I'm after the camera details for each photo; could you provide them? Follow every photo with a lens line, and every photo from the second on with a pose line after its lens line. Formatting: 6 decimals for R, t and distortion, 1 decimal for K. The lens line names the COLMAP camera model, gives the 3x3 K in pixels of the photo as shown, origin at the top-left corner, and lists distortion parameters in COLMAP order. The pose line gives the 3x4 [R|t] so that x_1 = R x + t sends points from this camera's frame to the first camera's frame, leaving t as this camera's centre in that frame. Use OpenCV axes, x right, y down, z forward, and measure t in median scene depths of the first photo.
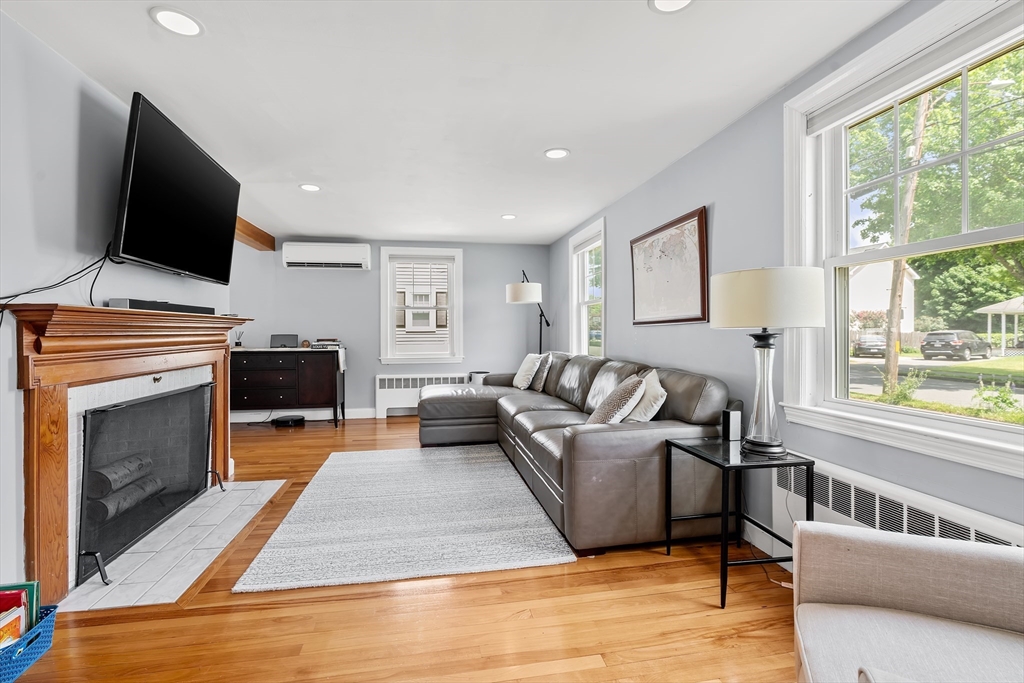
lens RADIAL K [[459.7, 0, 494.2], [0, 459.7, 334.1], [0, 0, 1]] dist [-0.015323, 0.006037]
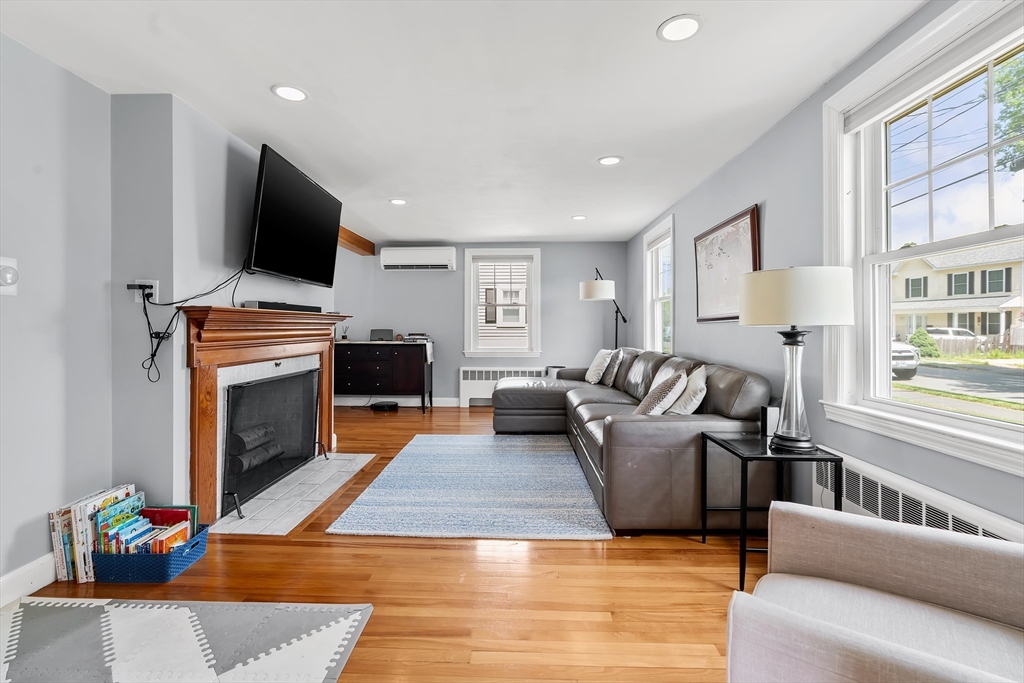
lens RADIAL K [[459.7, 0, 486.4], [0, 459.7, 325.7], [0, 0, 1]] dist [-0.015323, 0.006037]
pose [[0.975030, 0.004076, -0.222035, 0.126319], [-0.006016, 0.999949, -0.008060, -0.000636], [0.221991, 0.009195, 0.975005, -0.129506]]
